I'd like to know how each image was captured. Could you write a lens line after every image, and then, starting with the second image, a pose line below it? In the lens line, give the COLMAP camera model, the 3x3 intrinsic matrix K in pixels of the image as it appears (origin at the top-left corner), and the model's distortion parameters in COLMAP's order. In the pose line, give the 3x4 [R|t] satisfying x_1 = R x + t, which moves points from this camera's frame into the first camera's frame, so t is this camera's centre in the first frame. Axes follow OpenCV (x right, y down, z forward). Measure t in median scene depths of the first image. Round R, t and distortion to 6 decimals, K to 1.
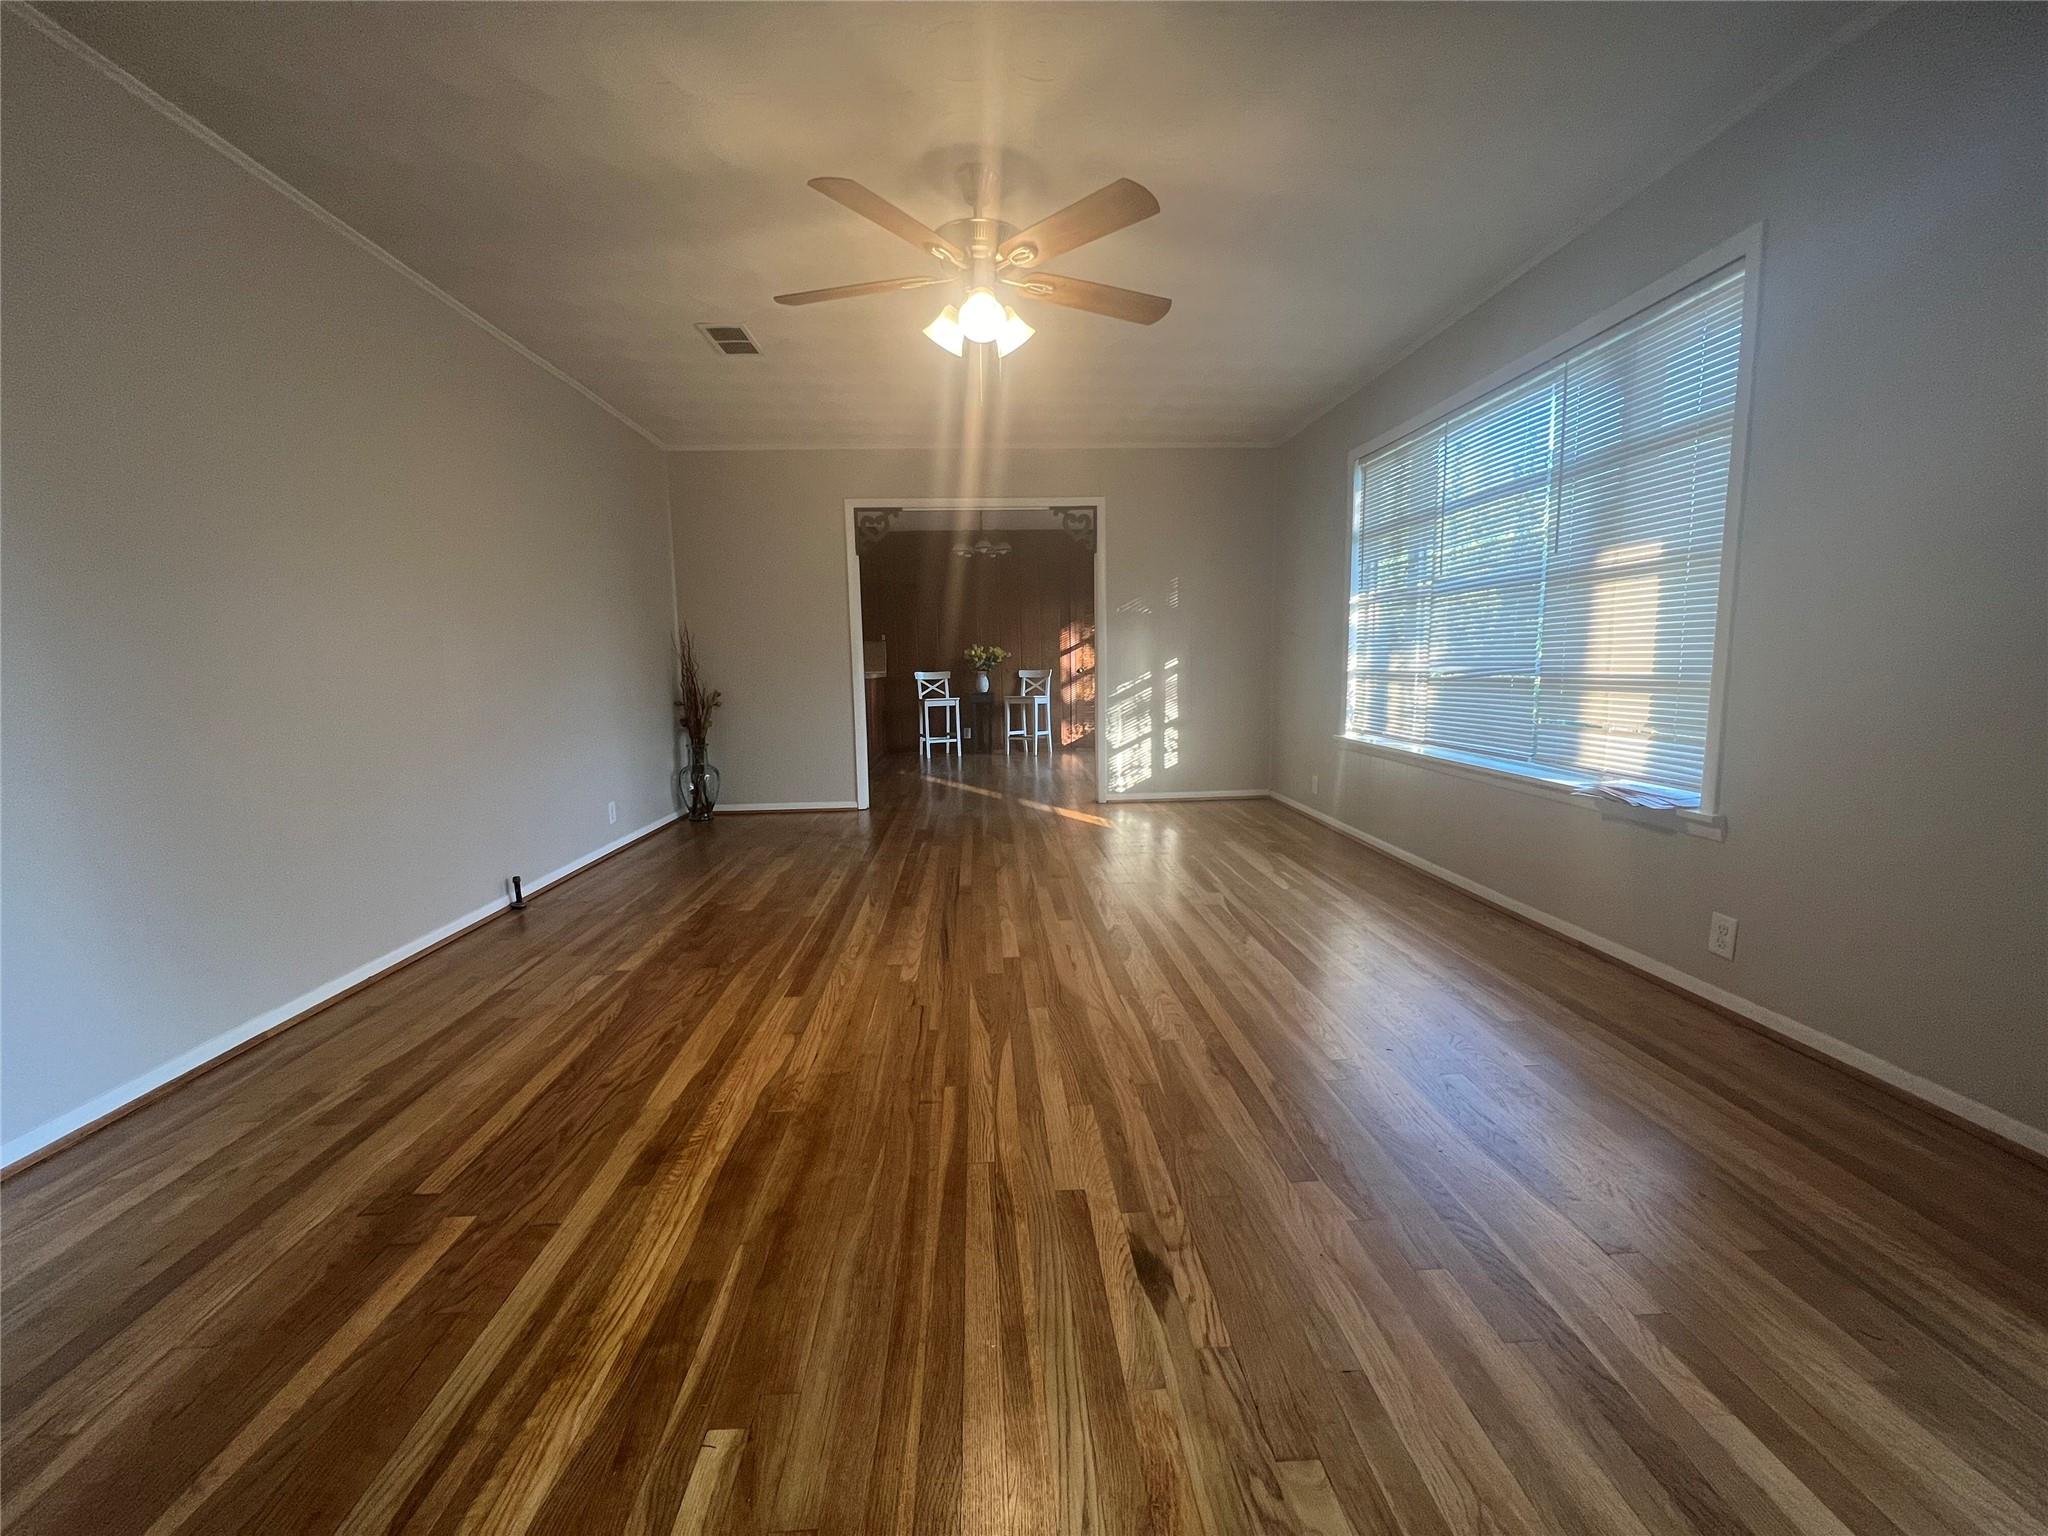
lens RADIAL K [[826.7, 0, 1028.3], [0, 826.7, 757.0], [0, 0, 1]] dist [-0.004120, 0.001116]
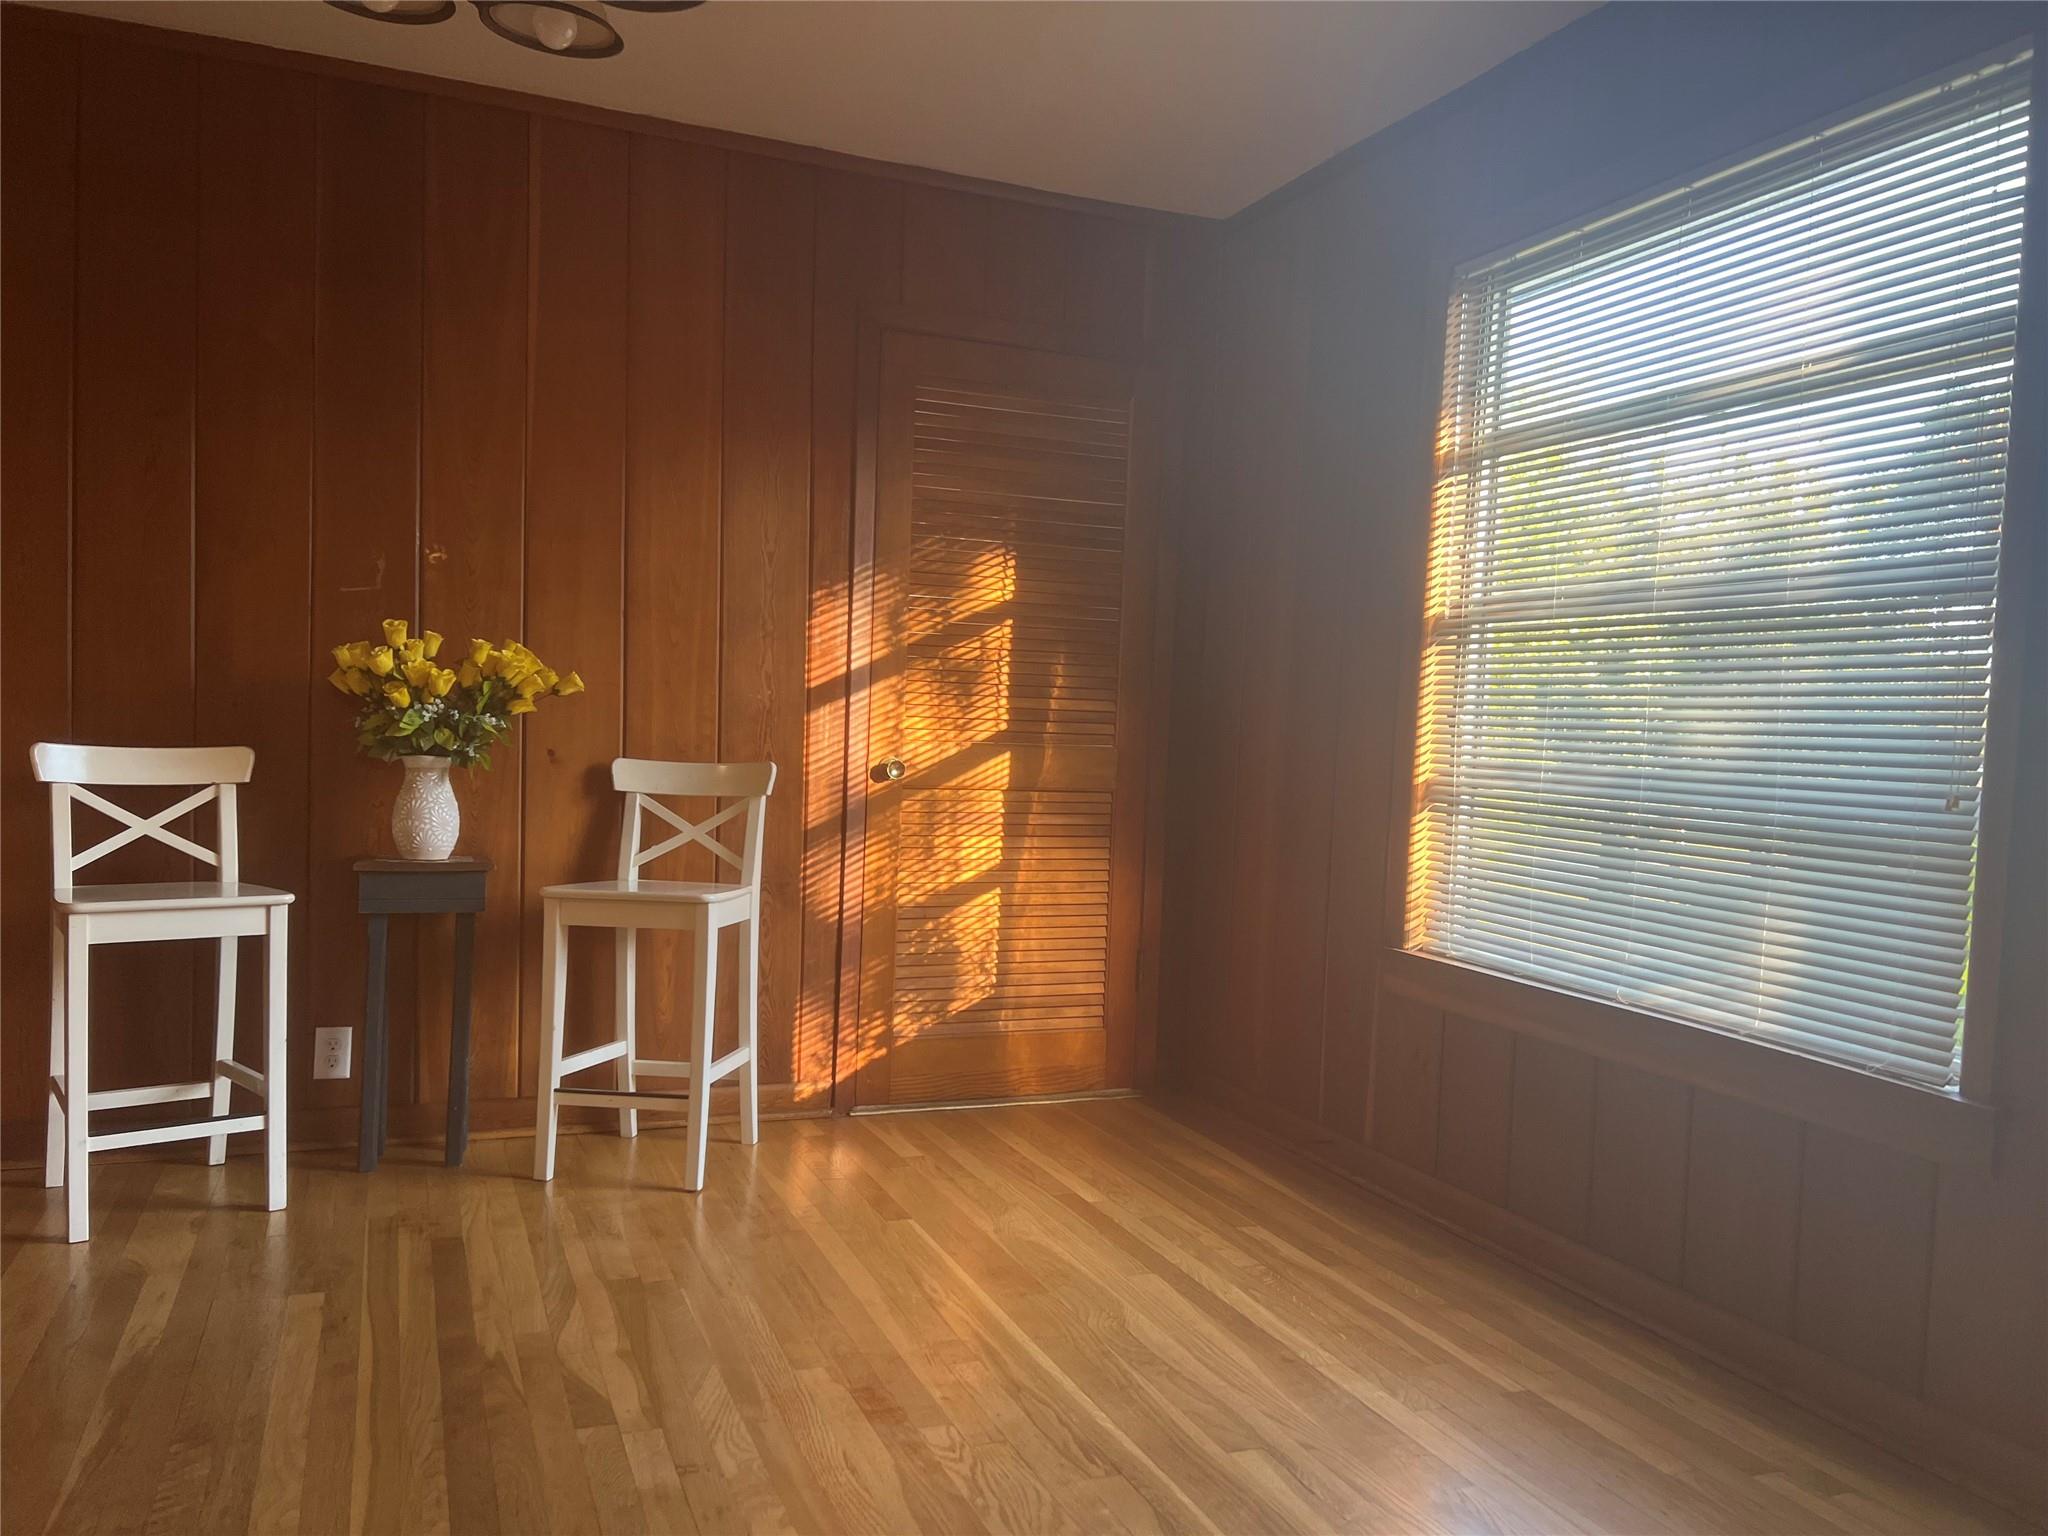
lens RADIAL K [[1555.9, 0, 1030.0], [0, 1555.9, 794.6], [0, 0, 1]] dist [0.051449, -0.056451]
pose [[0.943615, 0.039450, 0.328686, -0.134856], [-0.016336, 0.997213, -0.072790, -0.218541], [-0.330642, 0.063316, 0.941630, 1.880238]]
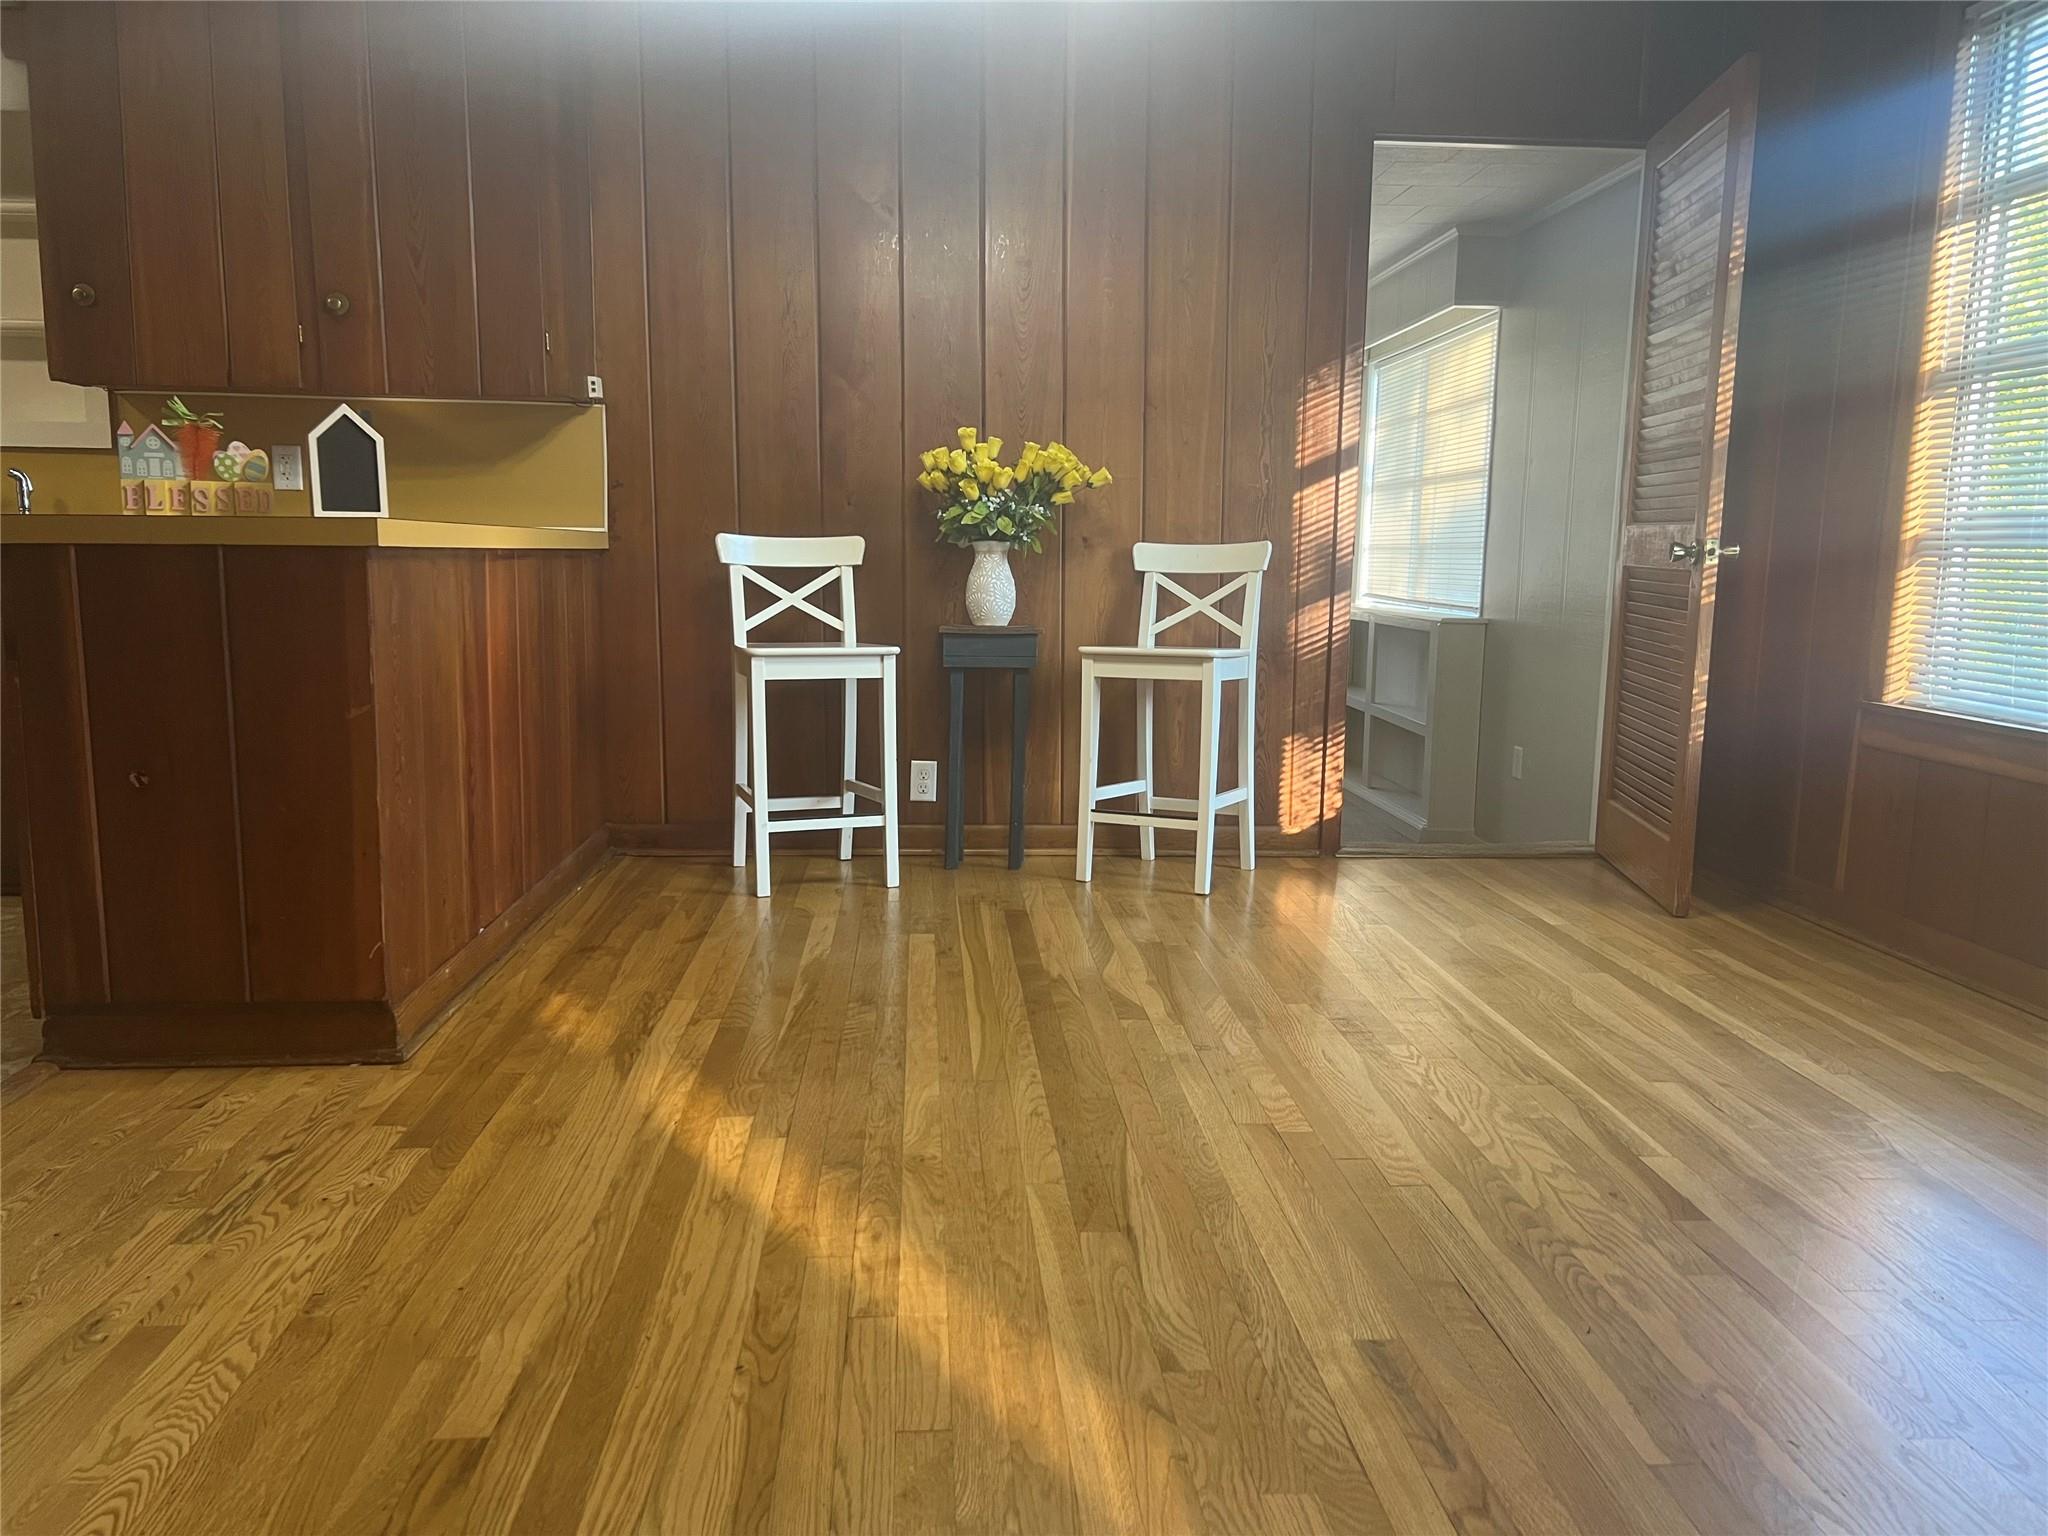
lens RADIAL K [[1555.9, 0, 1014.3], [0, 1555.9, 782.7], [0, 0, 1]] dist [0.051449, -0.056451]
pose [[0.999512, 0.028618, 0.012517, -0.166879], [-0.028980, 0.999139, 0.029696, -0.142888], [-0.011656, -0.030045, 0.999481, 1.678463]]
